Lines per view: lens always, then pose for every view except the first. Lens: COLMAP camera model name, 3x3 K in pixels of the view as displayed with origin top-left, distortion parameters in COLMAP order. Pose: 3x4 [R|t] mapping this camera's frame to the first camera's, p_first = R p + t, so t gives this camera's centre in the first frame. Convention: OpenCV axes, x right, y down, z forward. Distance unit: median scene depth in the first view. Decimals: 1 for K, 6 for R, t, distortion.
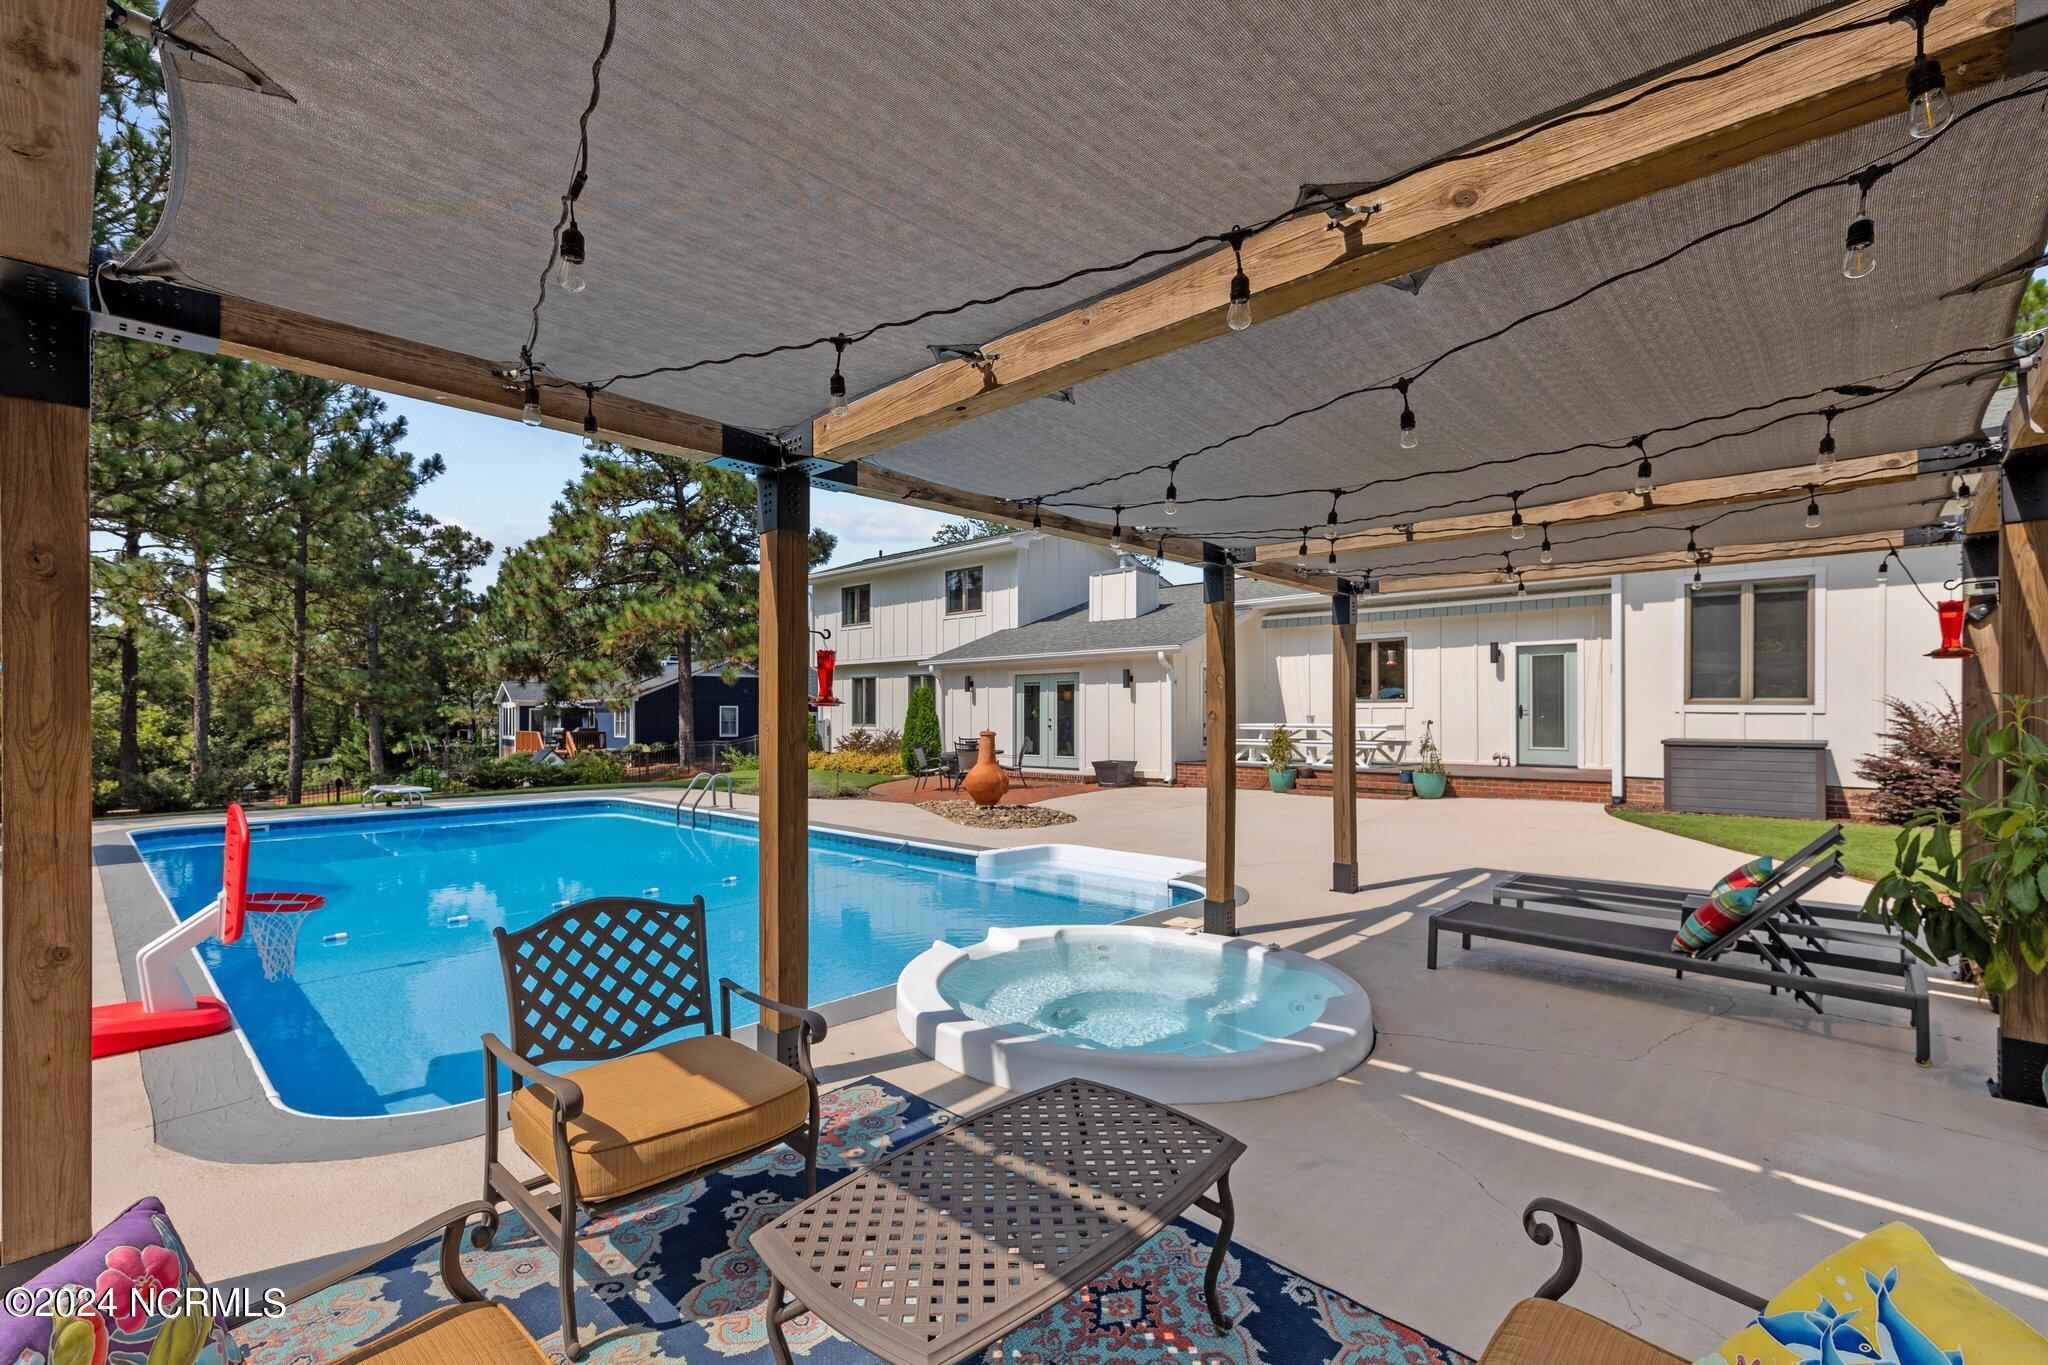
lens RADIAL K [[891.2, 0, 1001.8], [0, 891.2, 693.2], [0, 0, 1]] dist [0.001964, 0.000207]
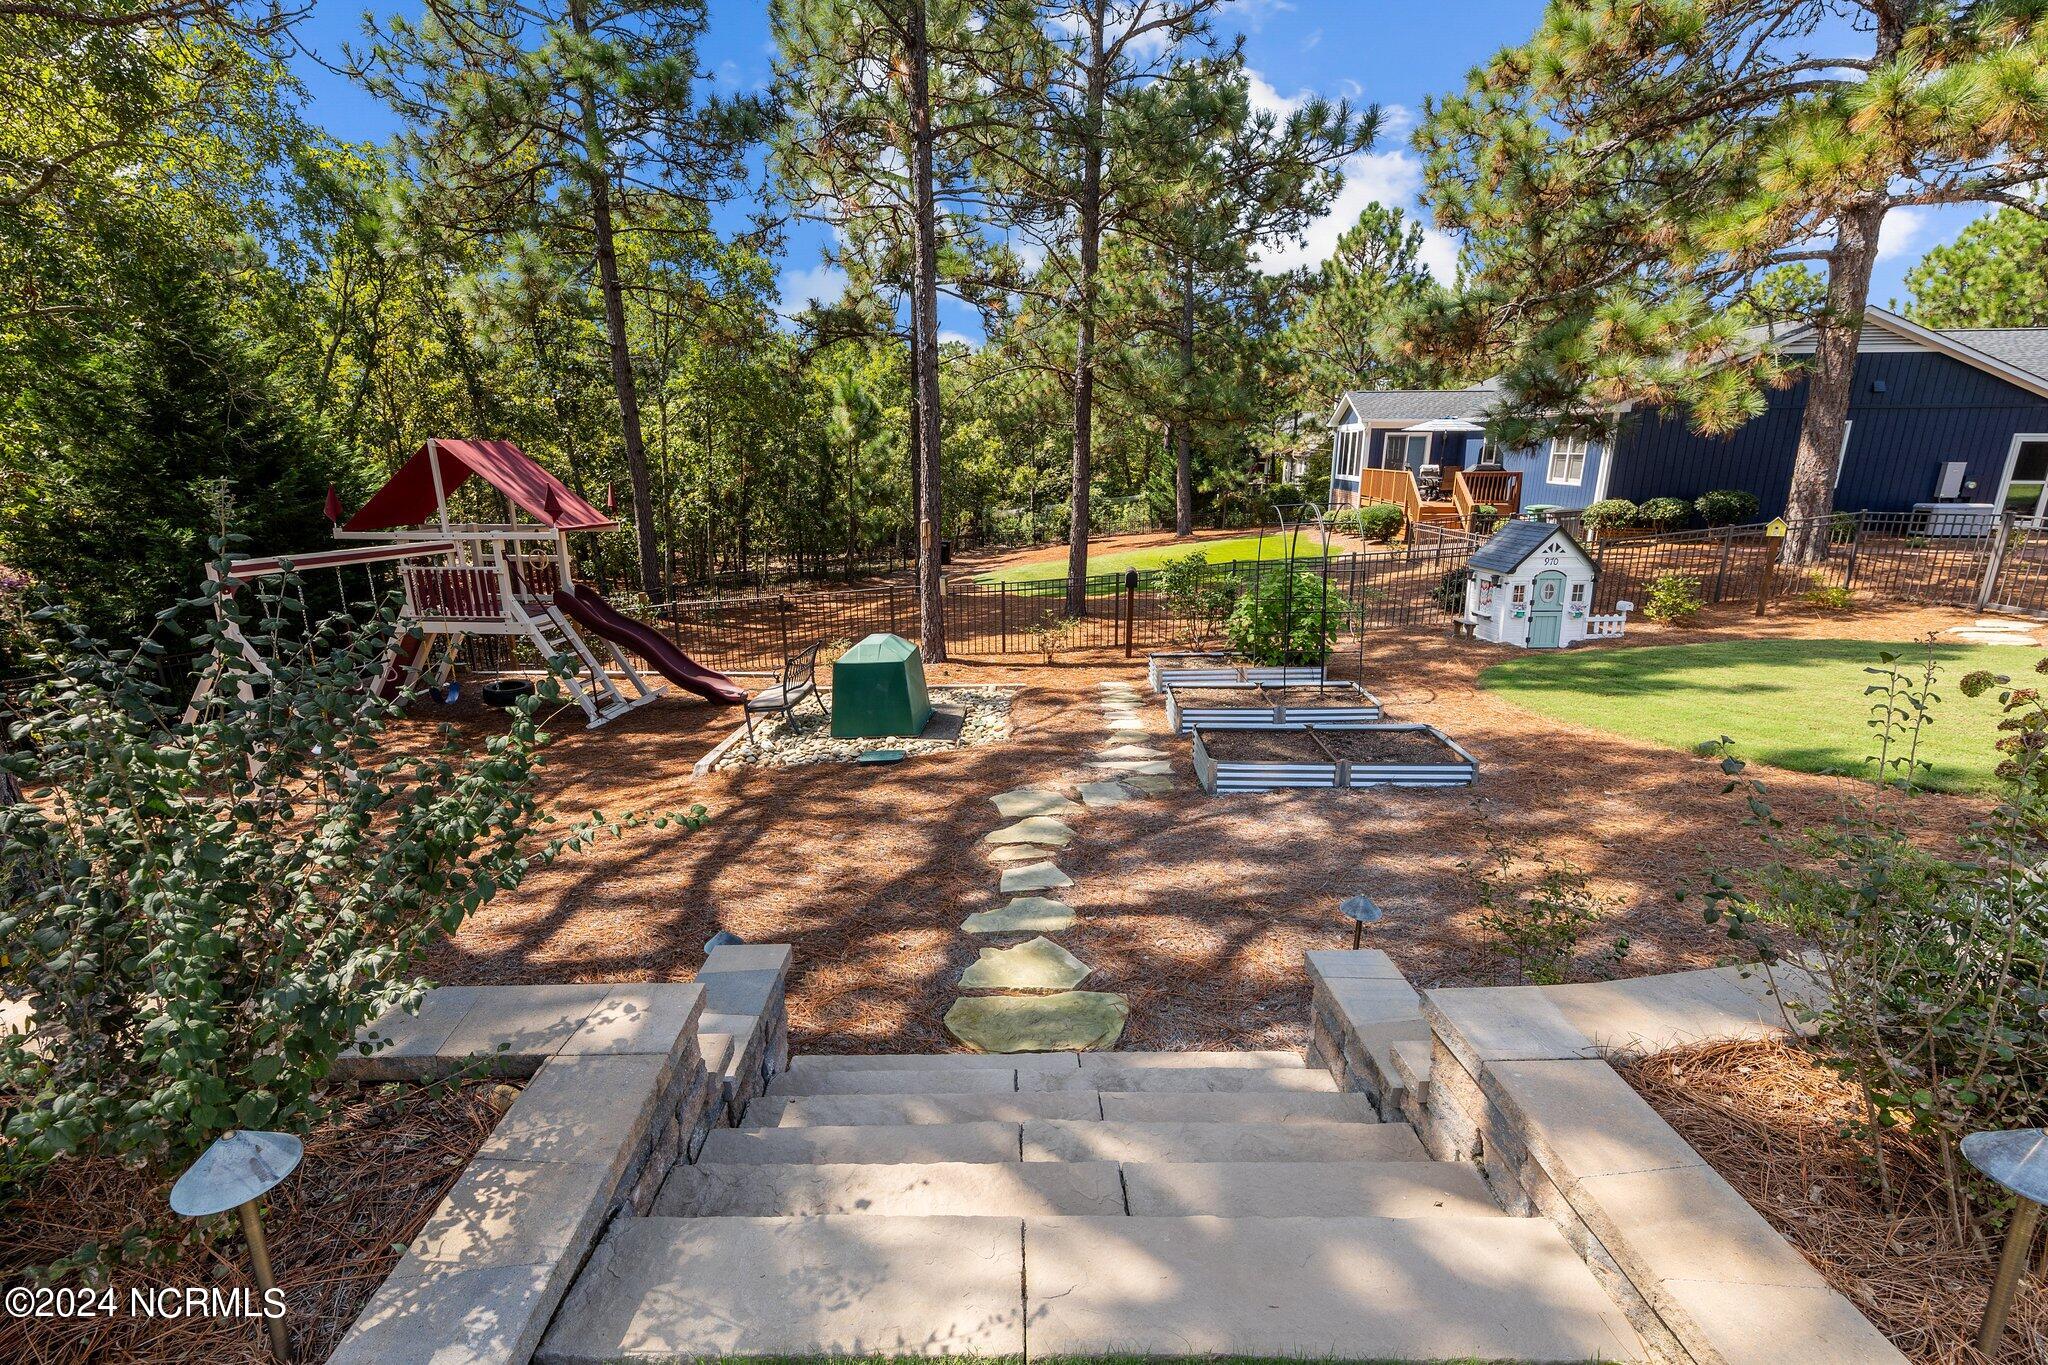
lens RADIAL K [[891.2, 0, 1001.8], [0, 891.2, 693.2], [0, 0, 1]] dist [0.001964, 0.000207]
pose [[0.696986, 0.188953, -0.691742, -0.469134], [0.019880, 0.959197, 0.282040, 0.020173], [0.716809, -0.210330, 0.664791, 0.645706]]
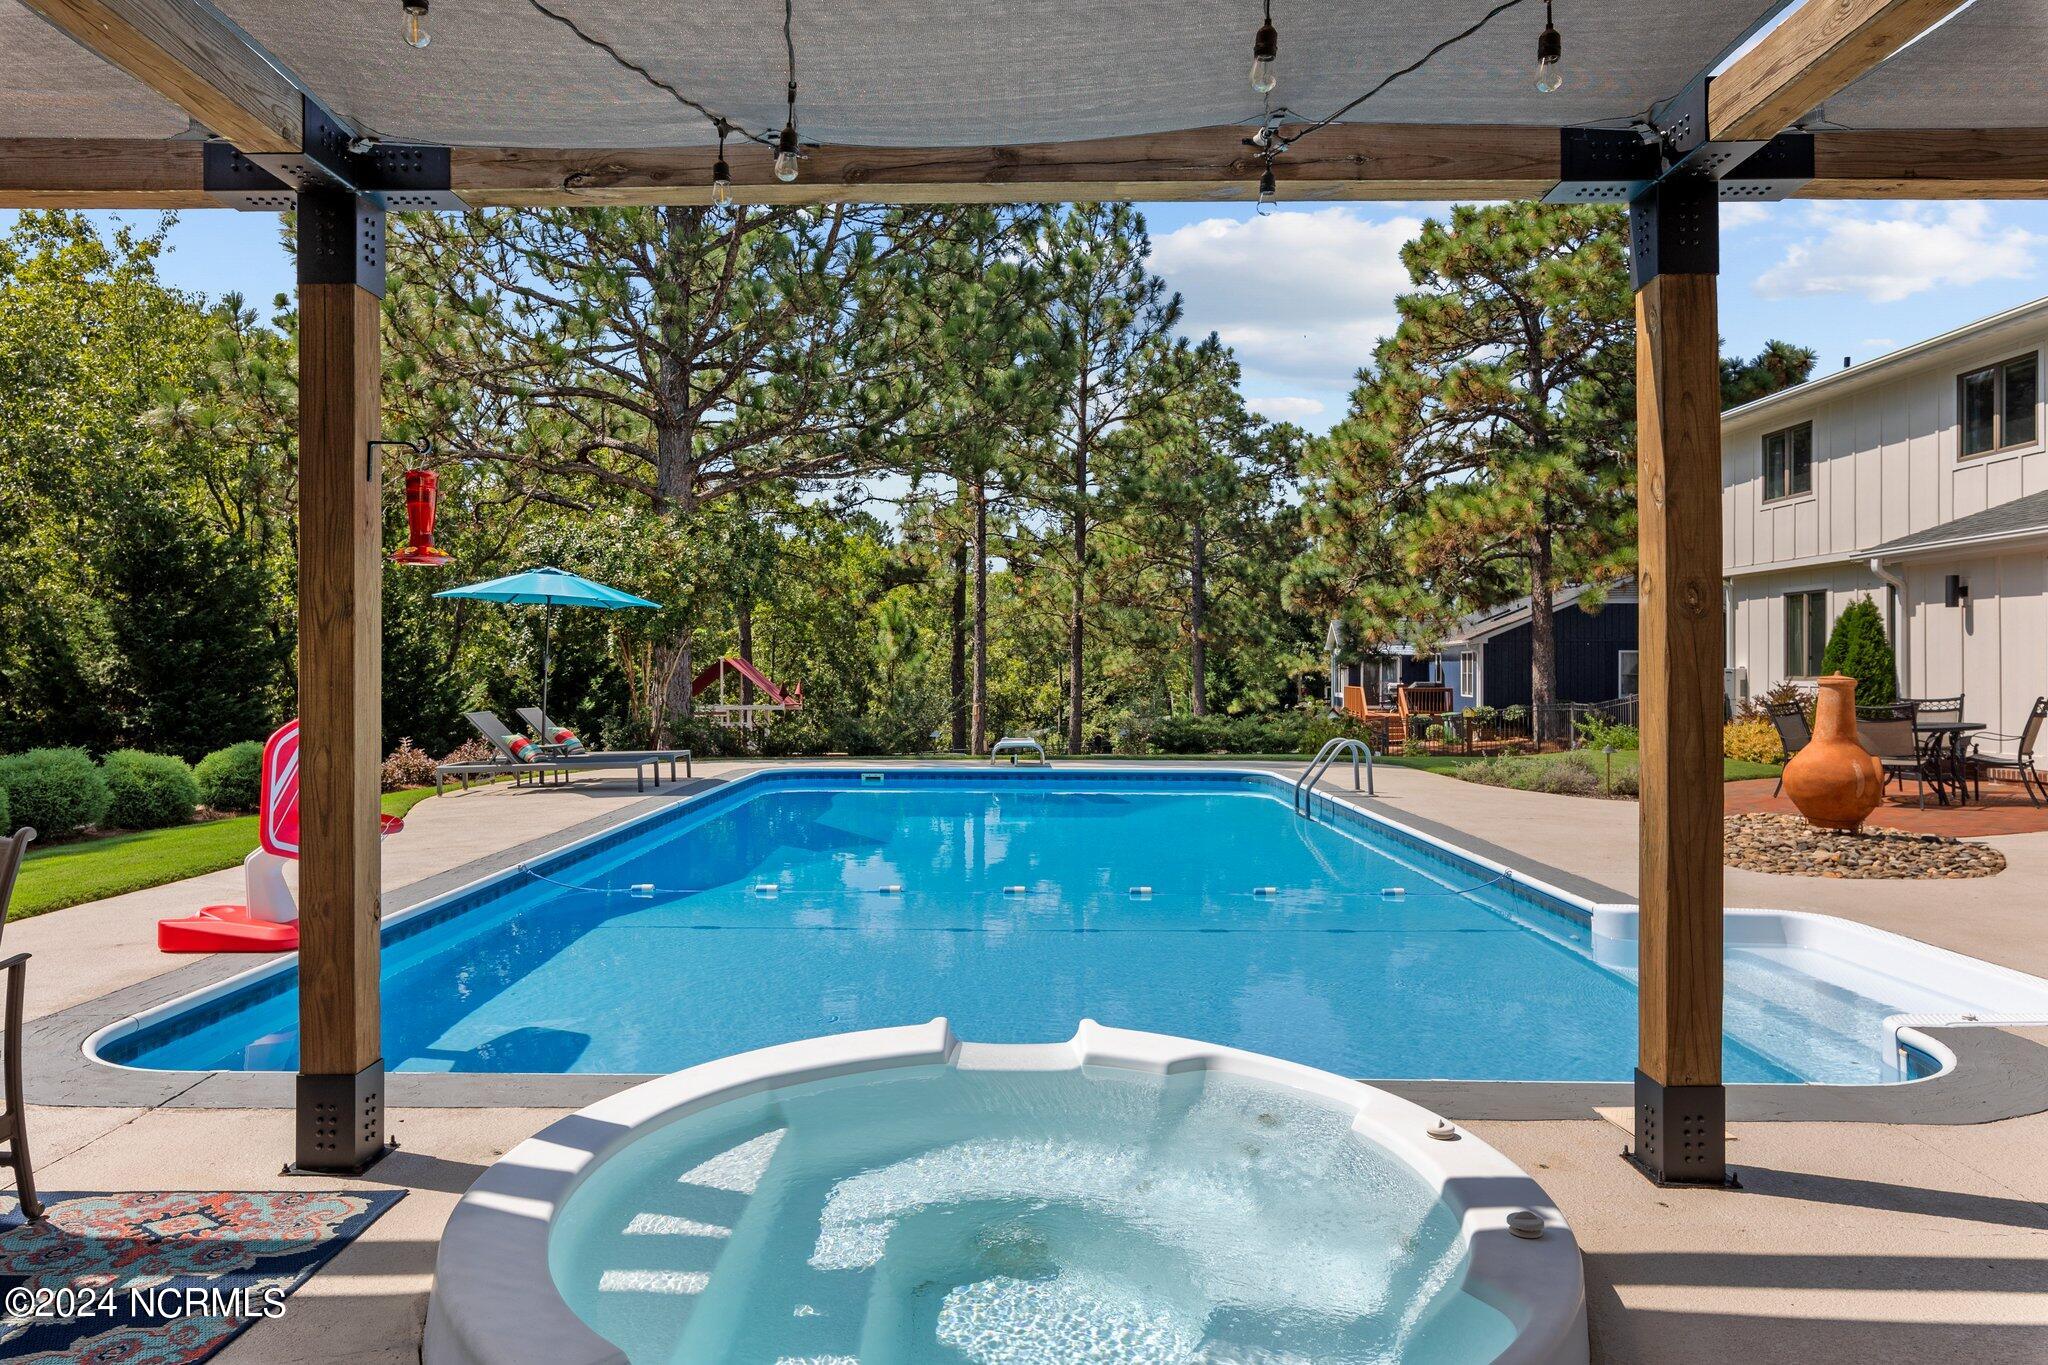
lens RADIAL K [[1300.4, 0, 1006.7], [0, 1300.4, 651.9], [0, 0, 1]] dist [-0.004552, 0.000804]
pose [[0.684488, -0.006170, -0.728998, 0.104151], [0.013081, 0.999907, 0.003819, 0.011128], [0.728907, -0.012150, 0.684505, 0.099496]]
